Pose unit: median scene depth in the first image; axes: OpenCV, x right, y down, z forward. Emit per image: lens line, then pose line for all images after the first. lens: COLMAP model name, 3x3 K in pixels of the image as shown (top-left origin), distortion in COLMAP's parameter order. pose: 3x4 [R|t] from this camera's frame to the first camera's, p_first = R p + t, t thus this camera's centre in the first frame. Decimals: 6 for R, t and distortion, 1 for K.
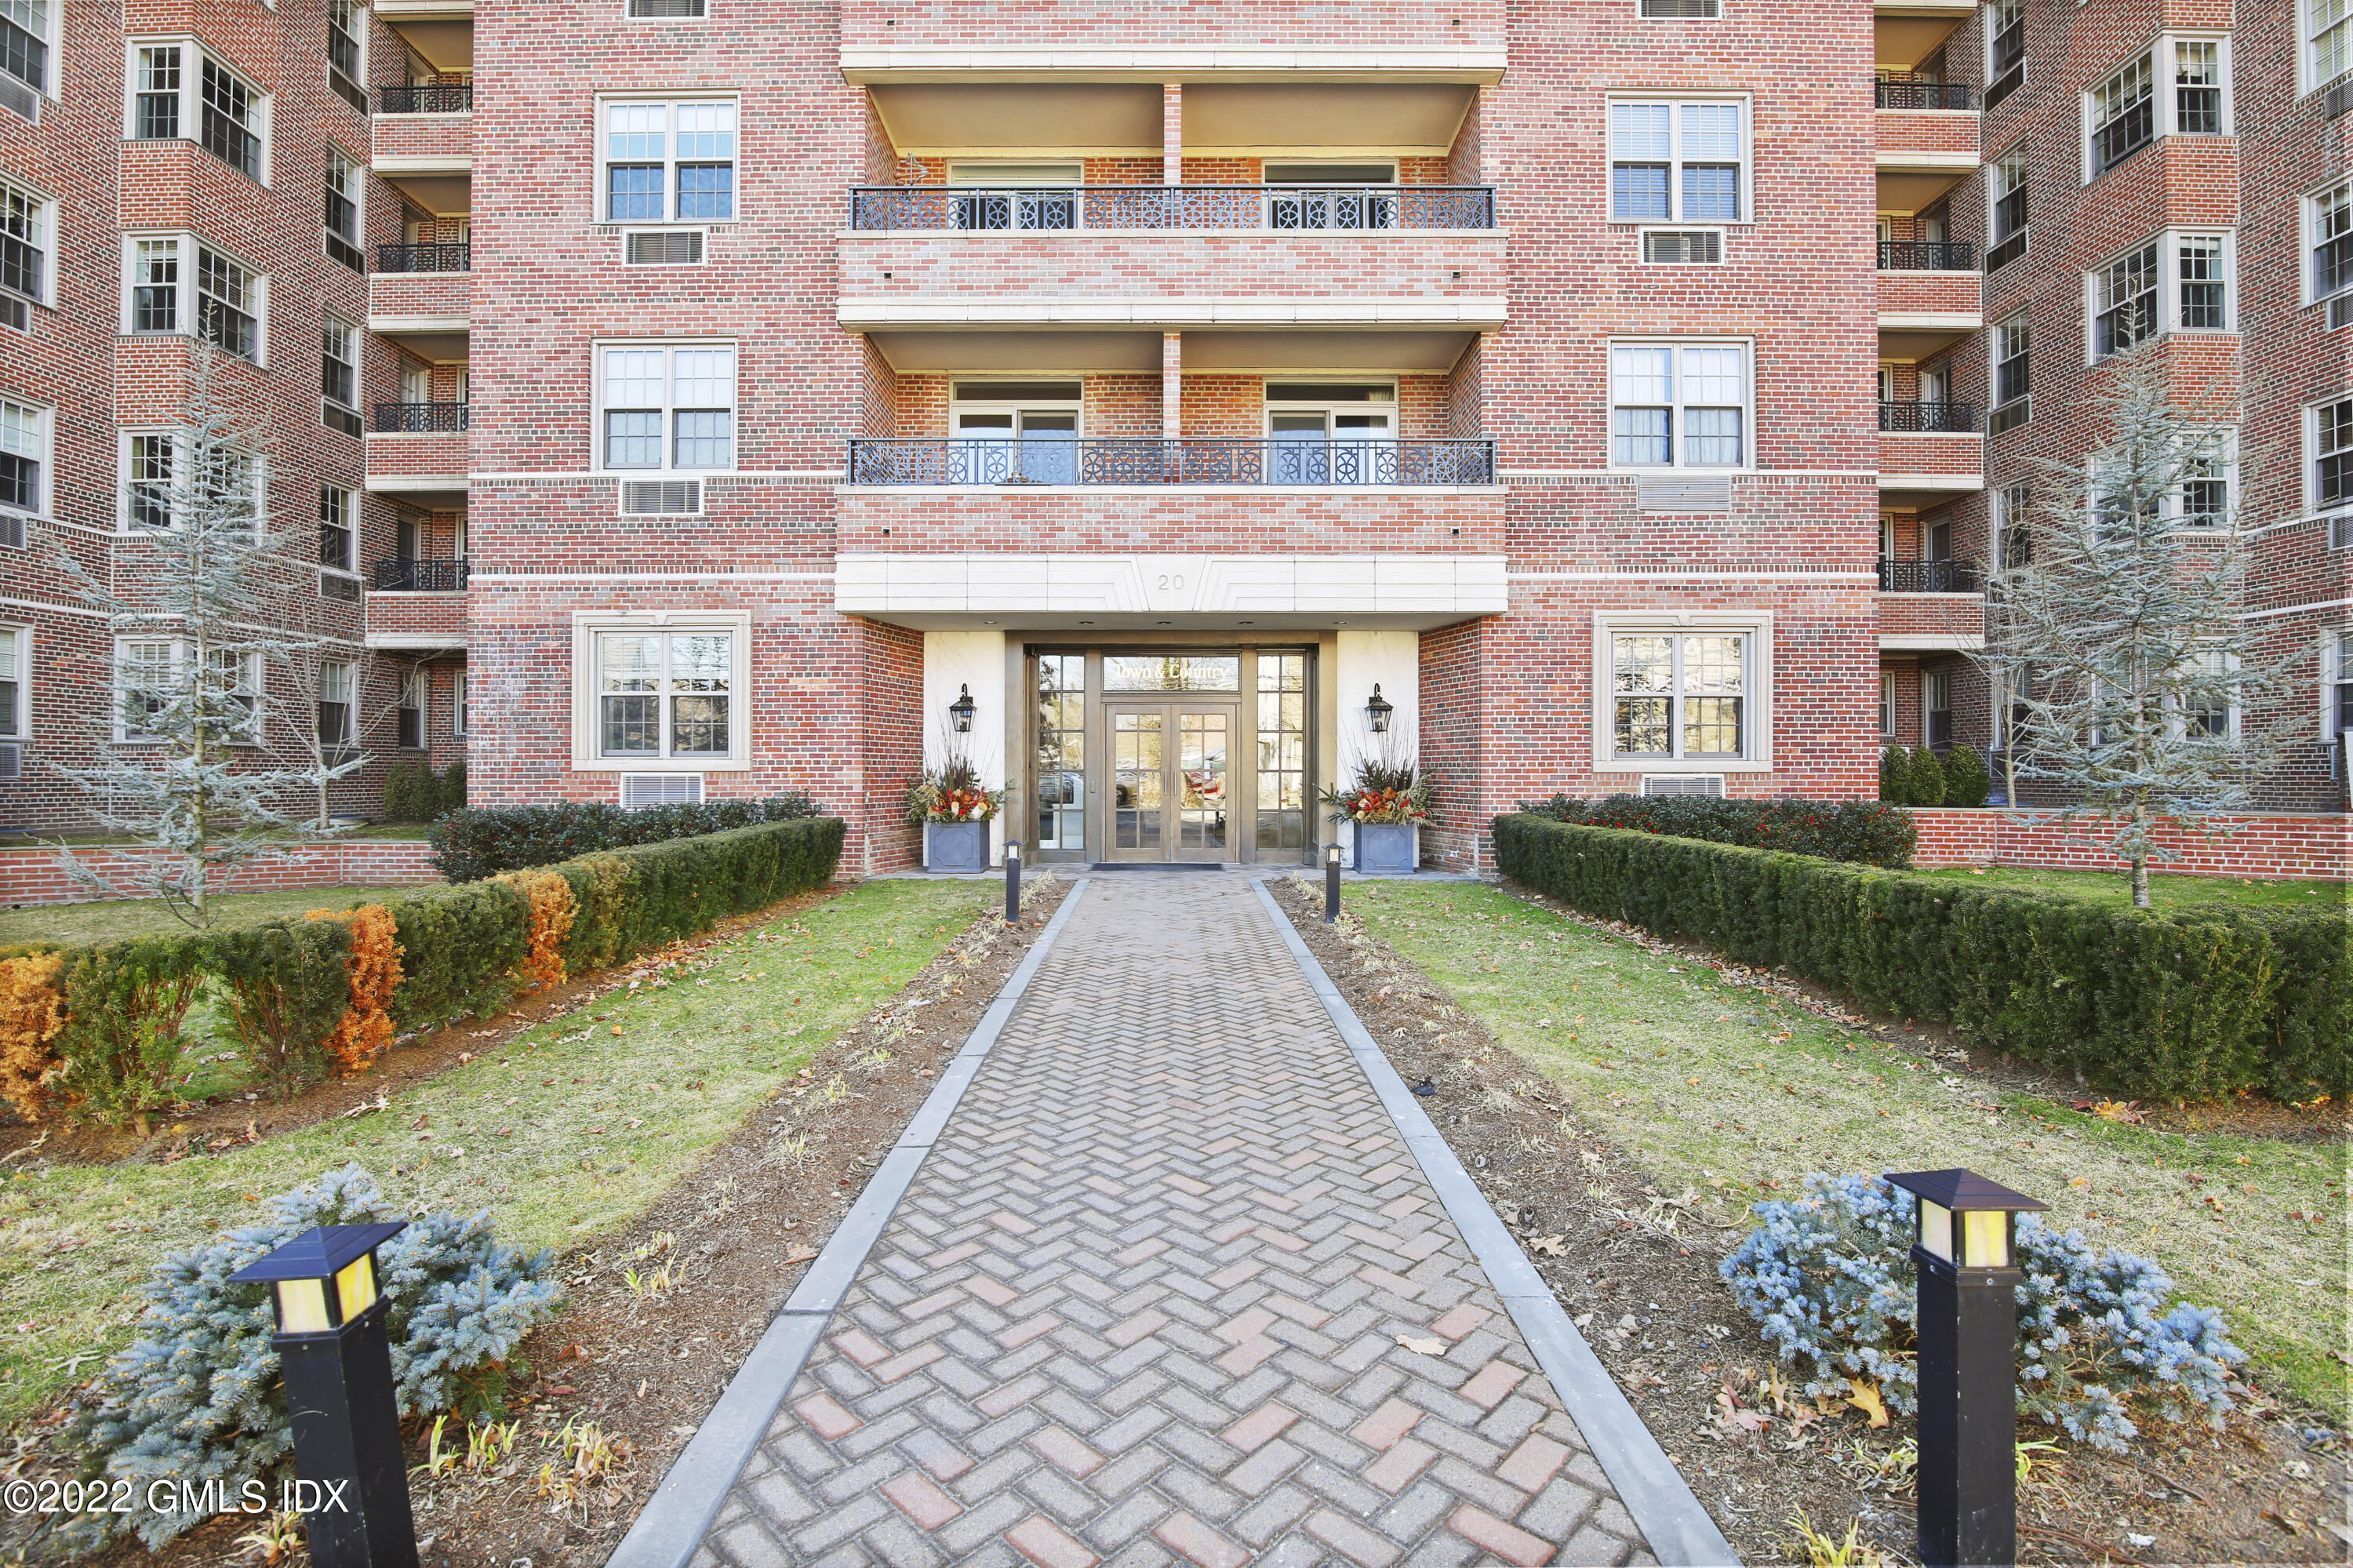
lens RADIAL K [[1159.6, 0, 1176.5], [0, 1159.6, 784.0], [0, 0, 1]] dist [-0.022827, -0.000607]
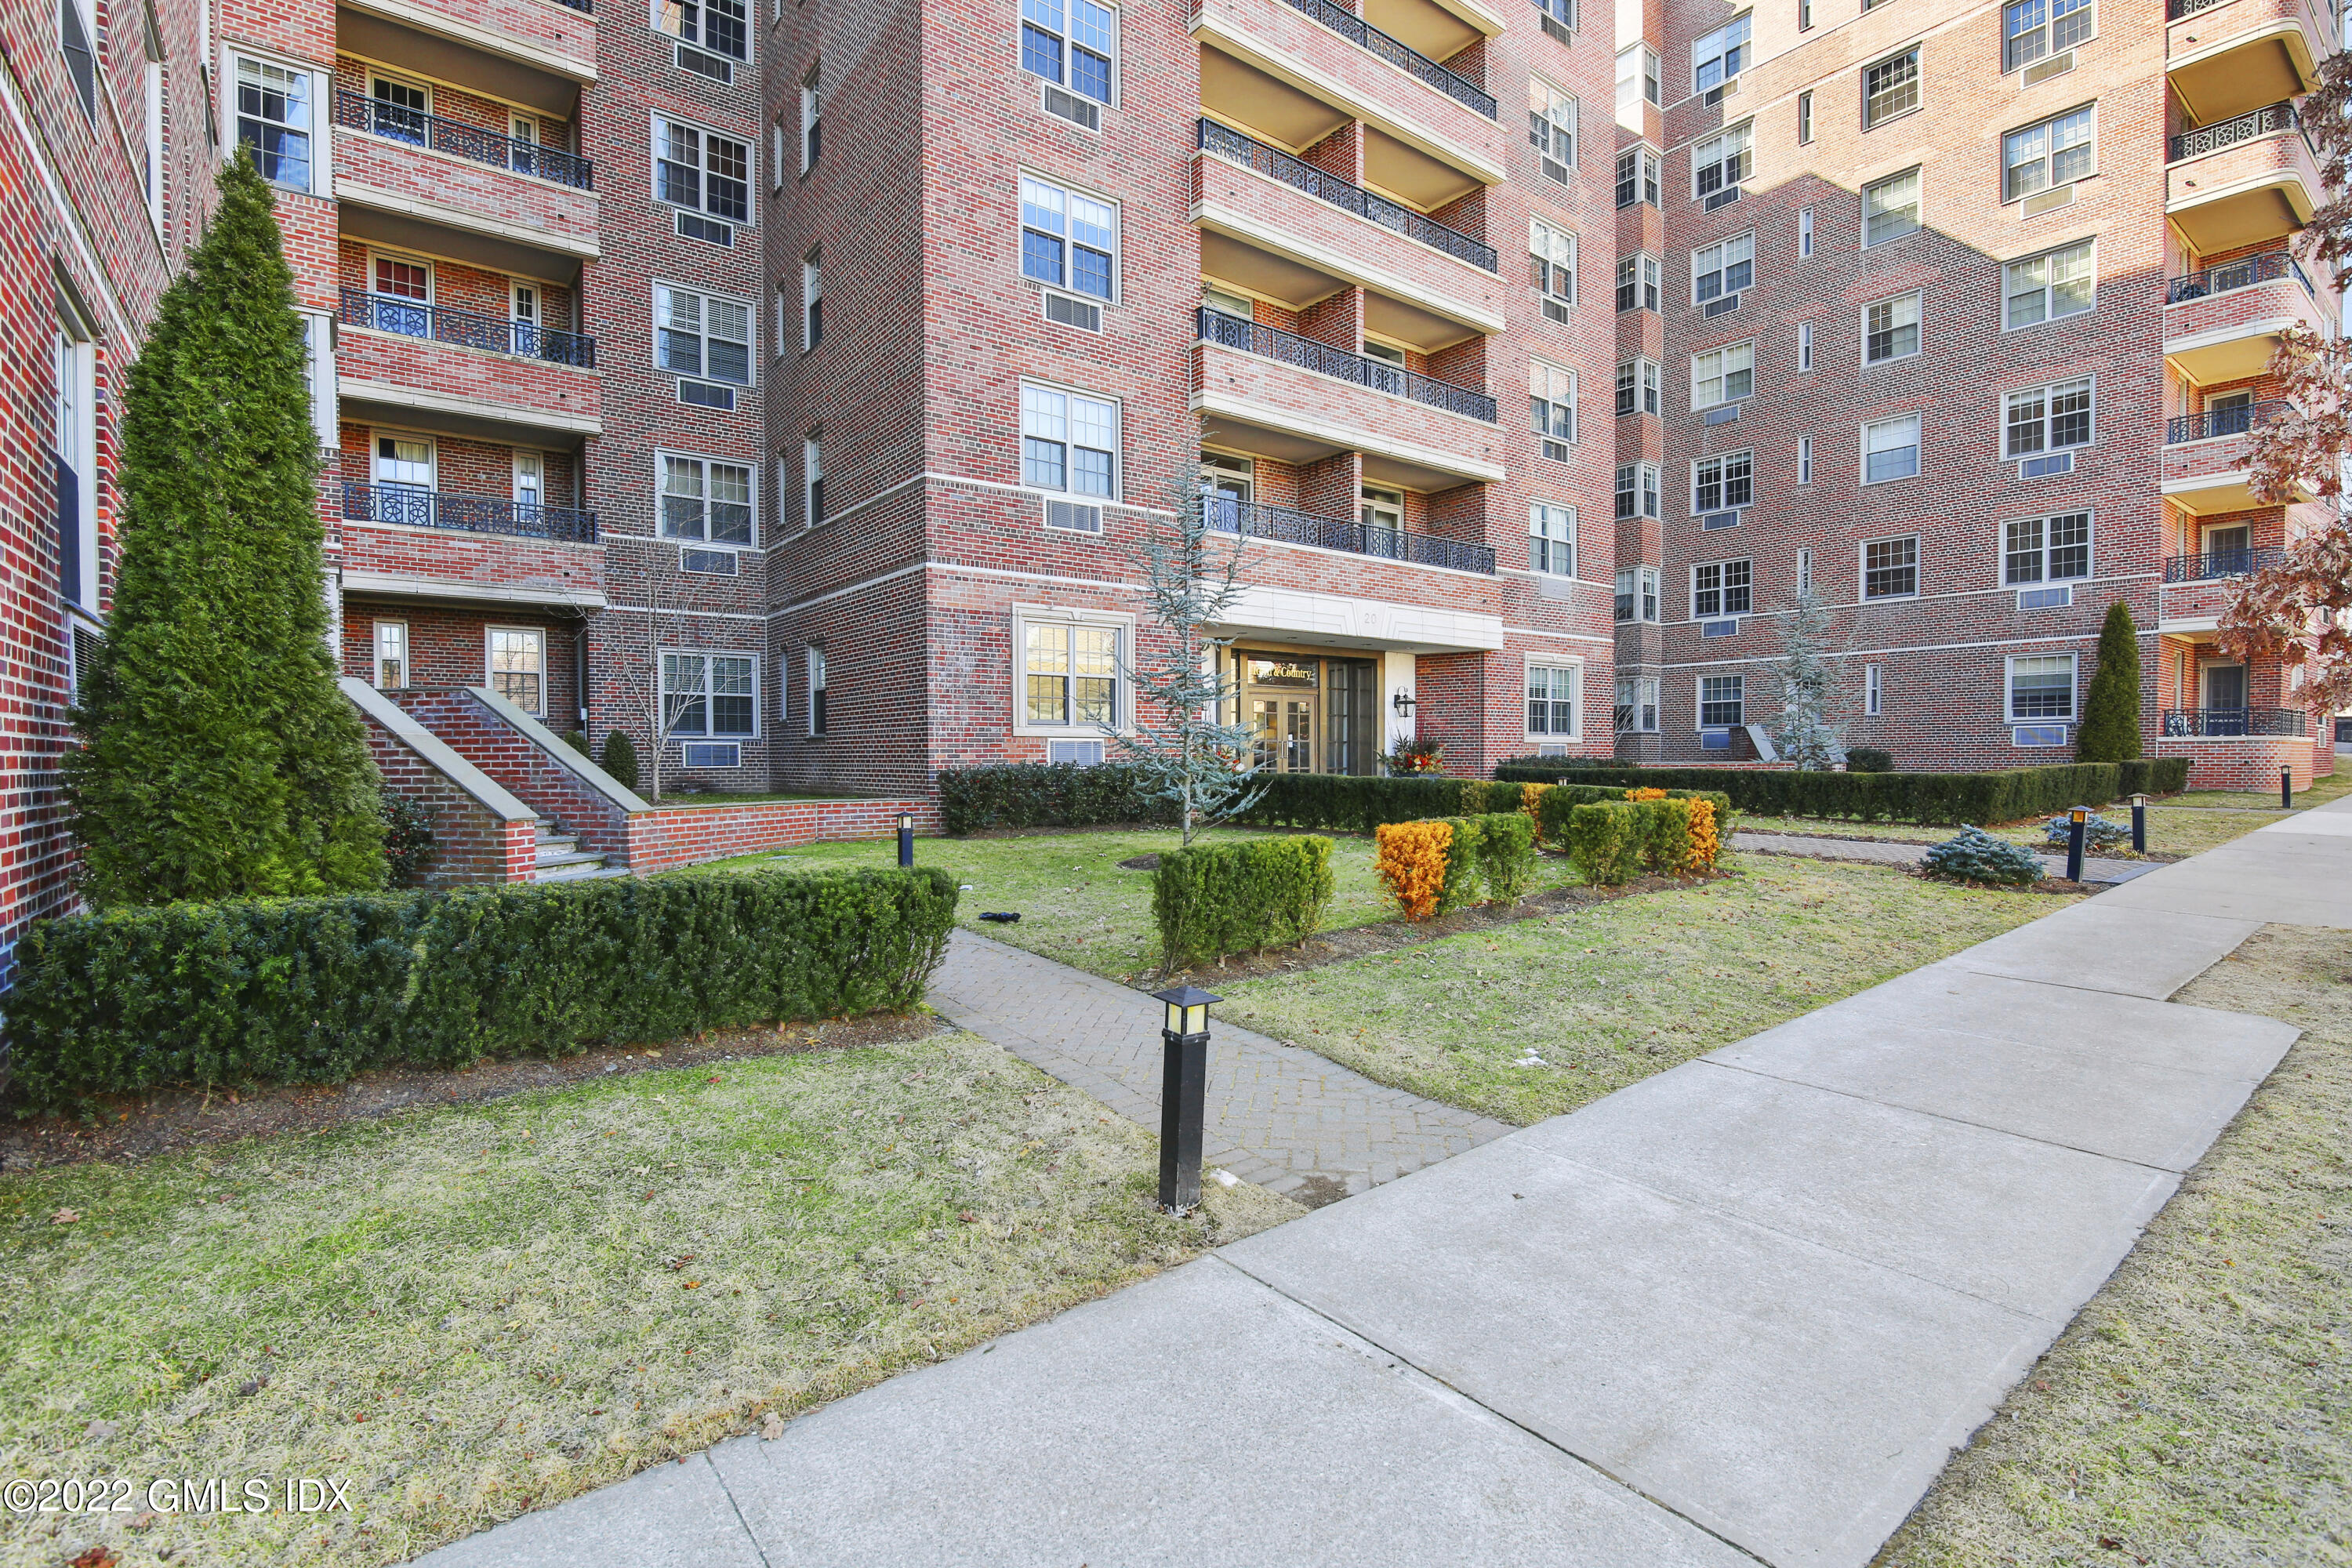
lens RADIAL K [[1095.3, 0, 1160.6], [0, 1095.3, 769.6], [0, 0, 1]] dist [-0.018129, -0.000385]
pose [[0.799931, -0.007688, 0.600043, -1.077214], [-0.004122, 0.999824, 0.018305, 0.001641], [-0.600078, -0.017116, 0.799758, -0.002352]]
